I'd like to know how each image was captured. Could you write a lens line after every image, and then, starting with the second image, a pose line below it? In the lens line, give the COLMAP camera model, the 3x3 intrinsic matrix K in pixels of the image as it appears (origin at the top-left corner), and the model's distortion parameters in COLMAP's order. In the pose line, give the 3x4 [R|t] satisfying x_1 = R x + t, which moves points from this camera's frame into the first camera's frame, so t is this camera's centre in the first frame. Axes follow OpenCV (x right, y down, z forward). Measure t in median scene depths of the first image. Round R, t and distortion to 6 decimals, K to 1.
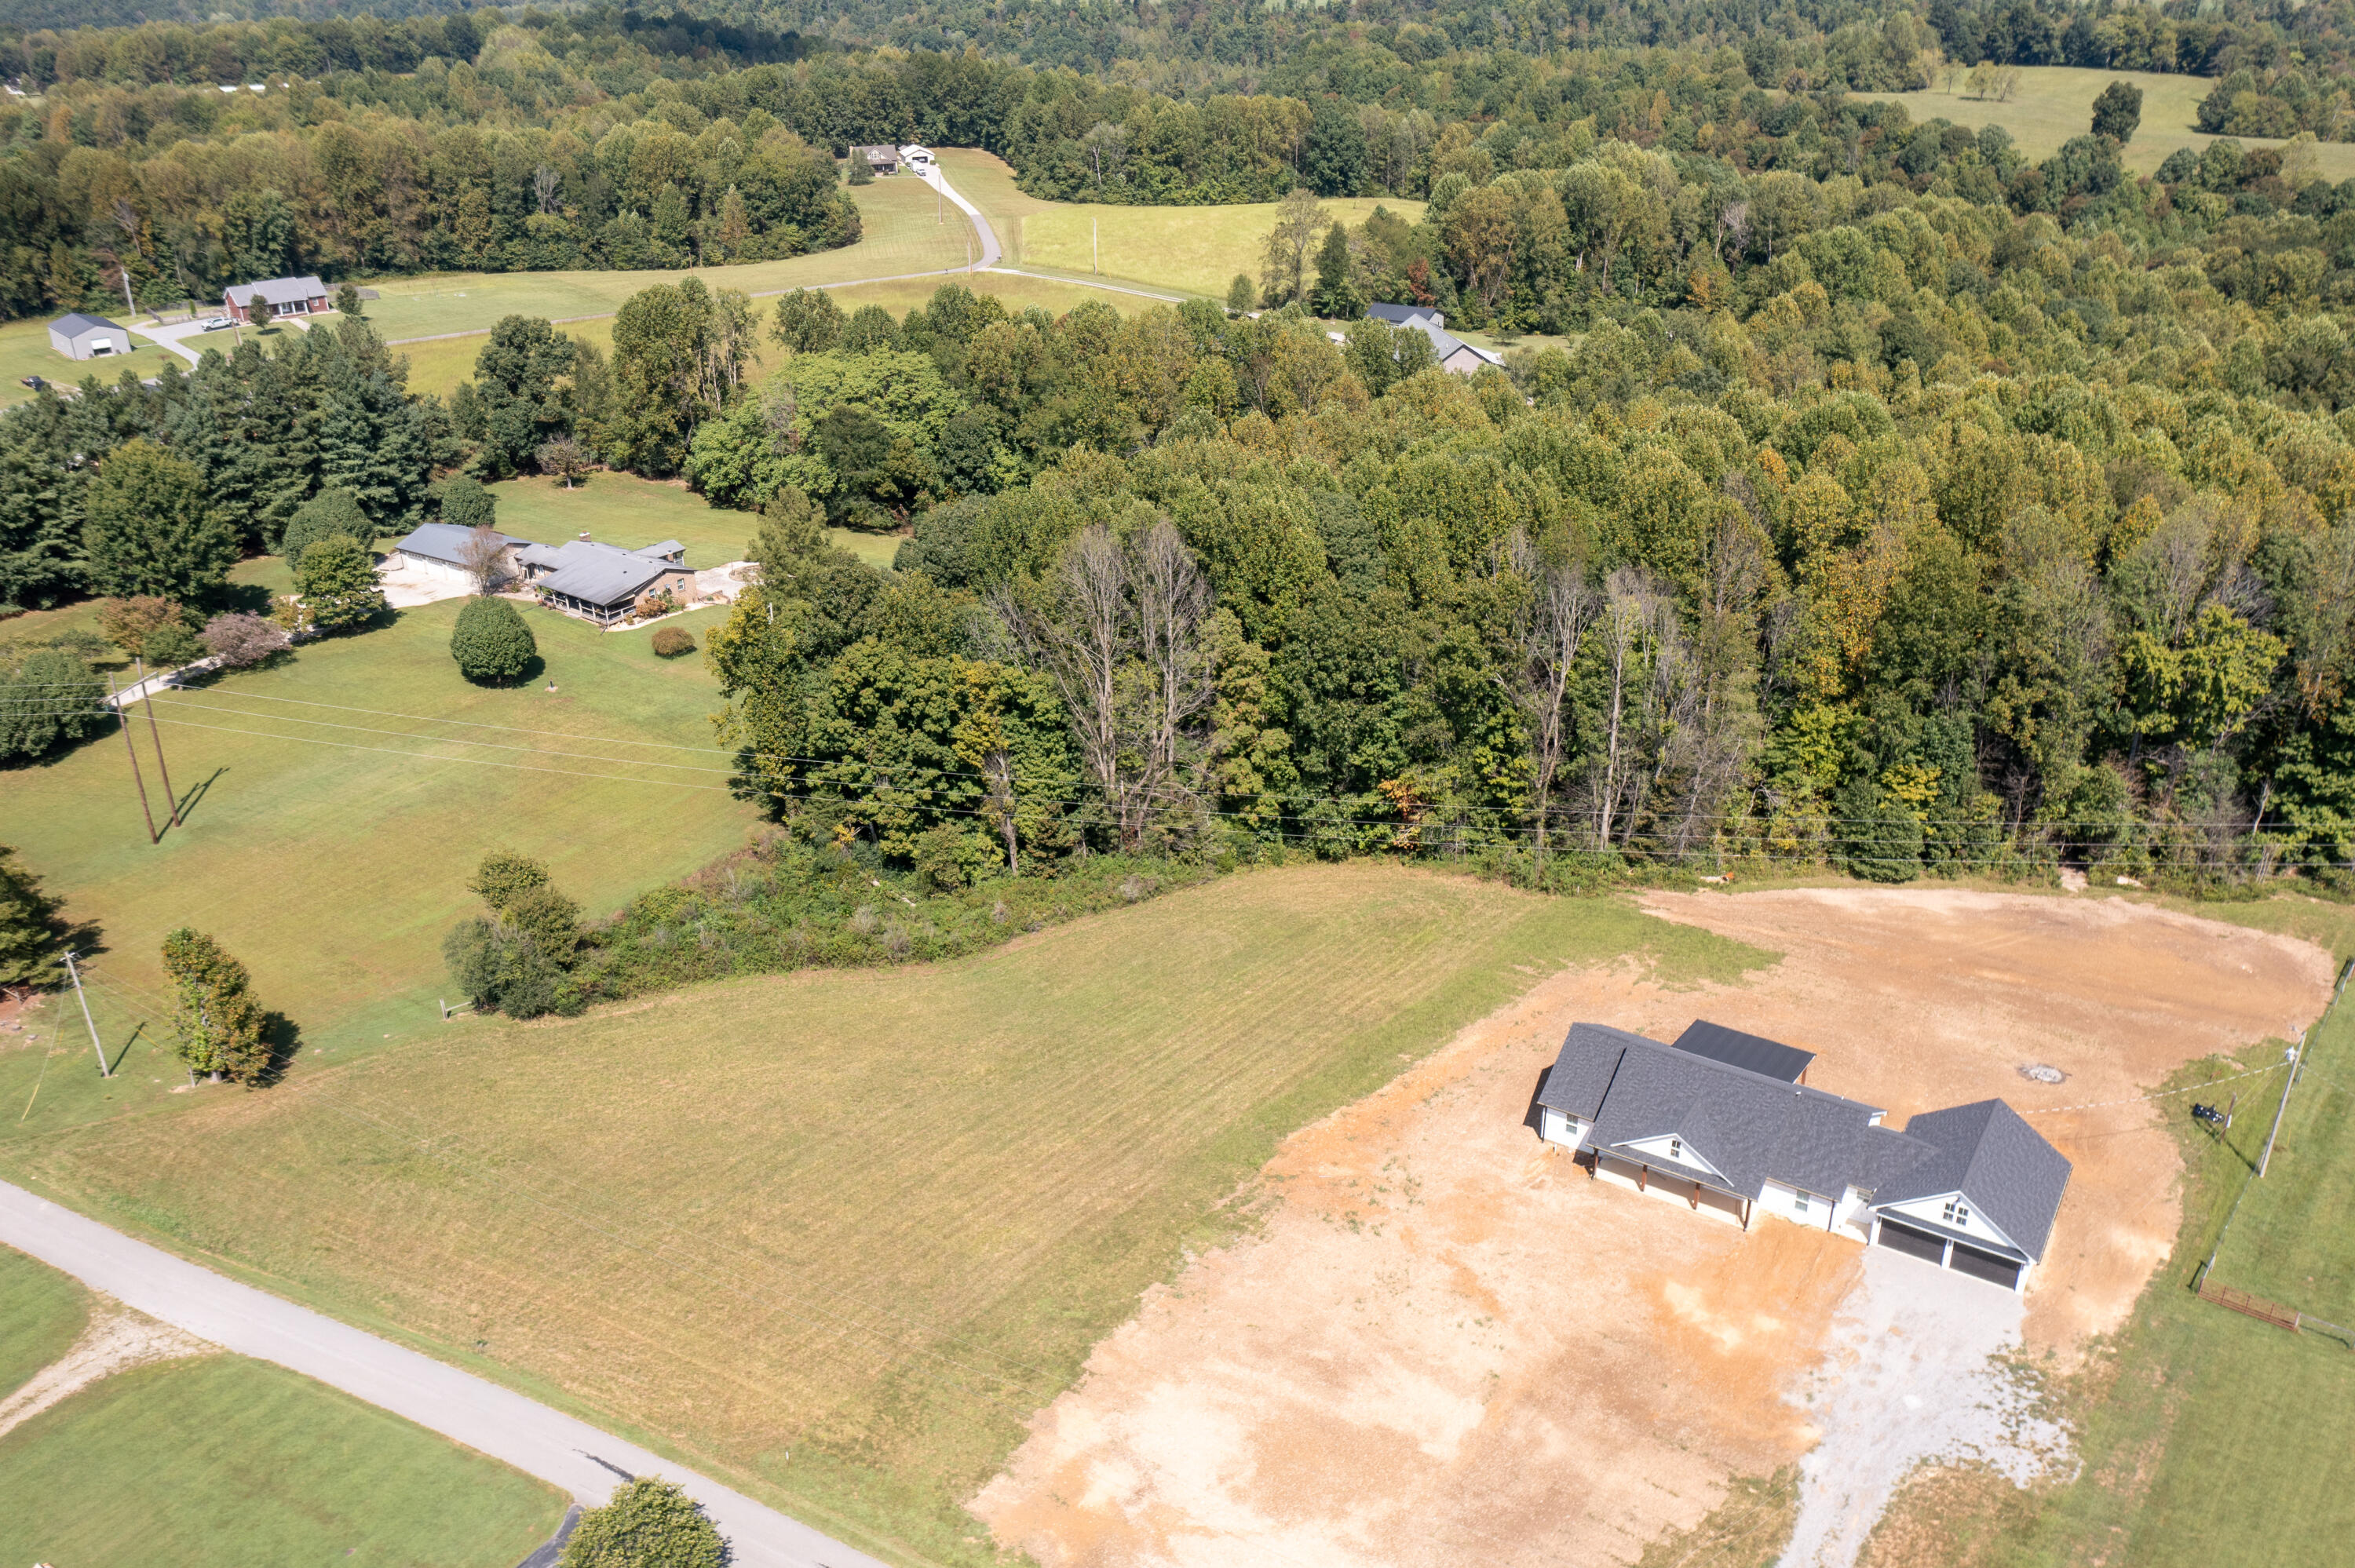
lens RADIAL K [[1866.2, 0, 1167.1], [0, 1866.2, 788.0], [0, 0, 1]] dist [-0.005129, -0.004324]
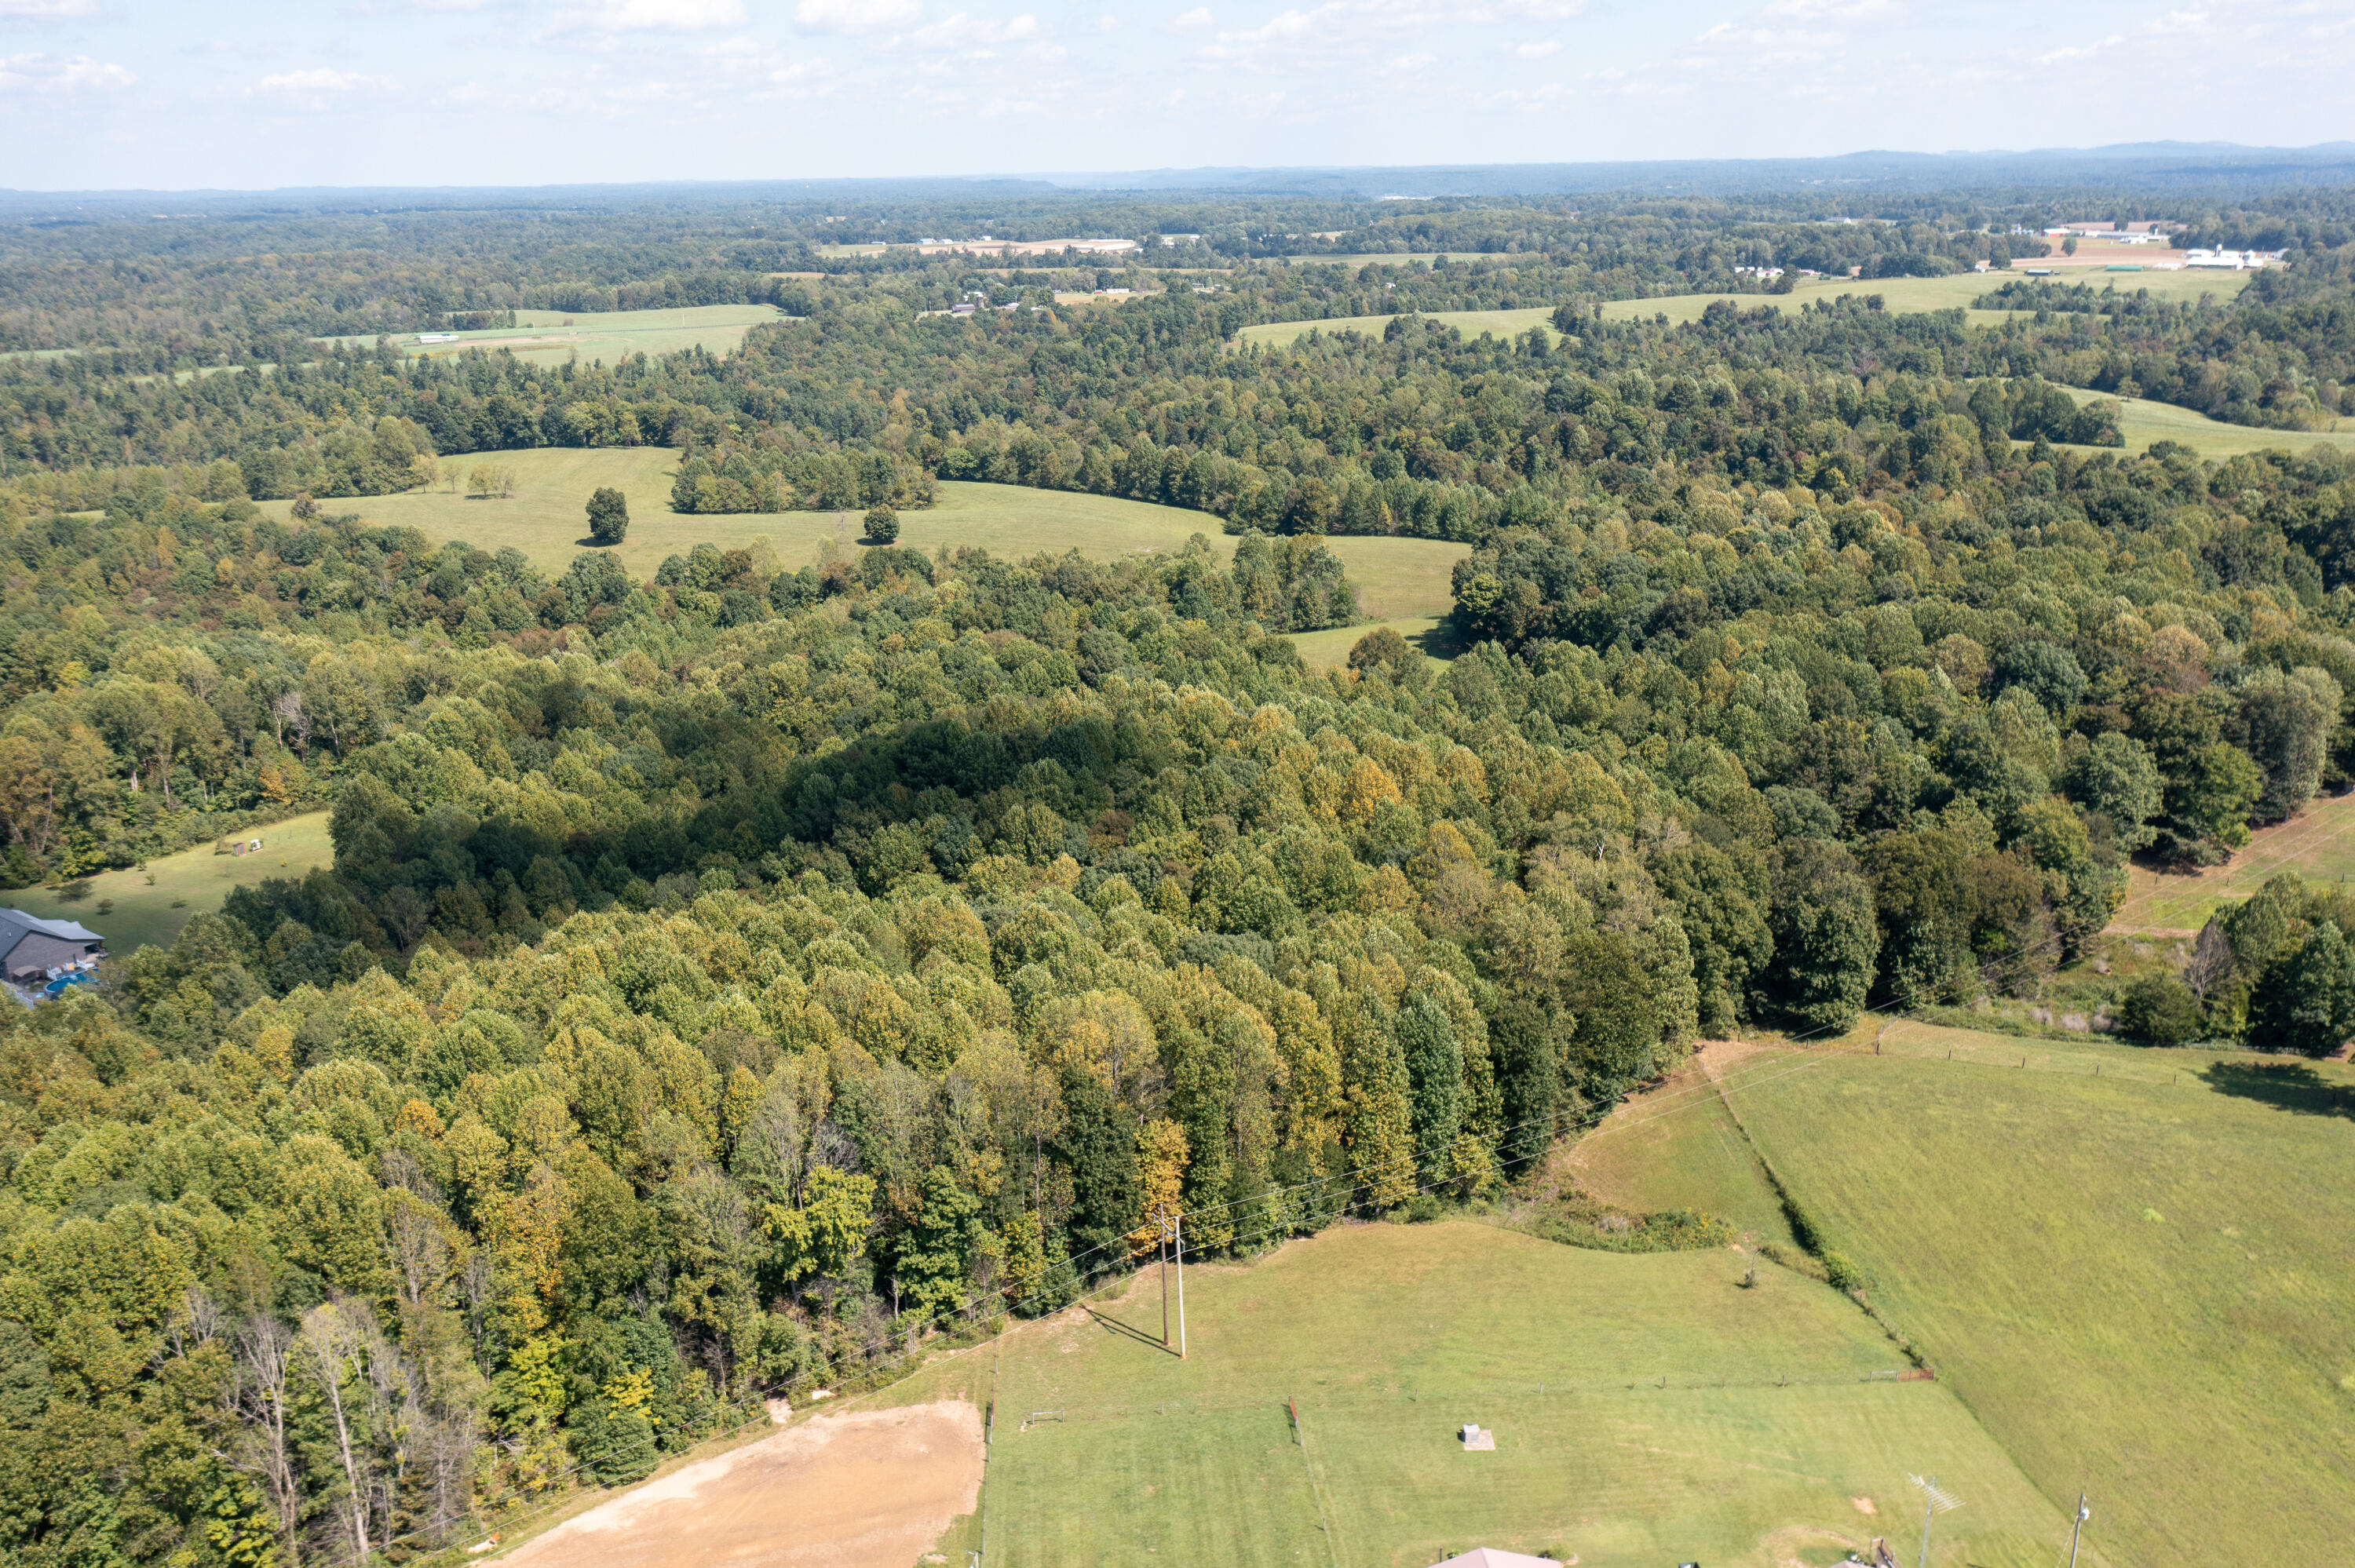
lens RADIAL K [[1873.4, 0, 1164.0], [0, 1873.4, 778.8], [0, 0, 1]] dist [0.000744, 0.005719]
pose [[0.739479, -0.201581, 0.642290, -0.014490], [0.299089, 0.953154, -0.045200, -0.190686], [-0.603090, 0.225527, 0.765128, -0.134580]]
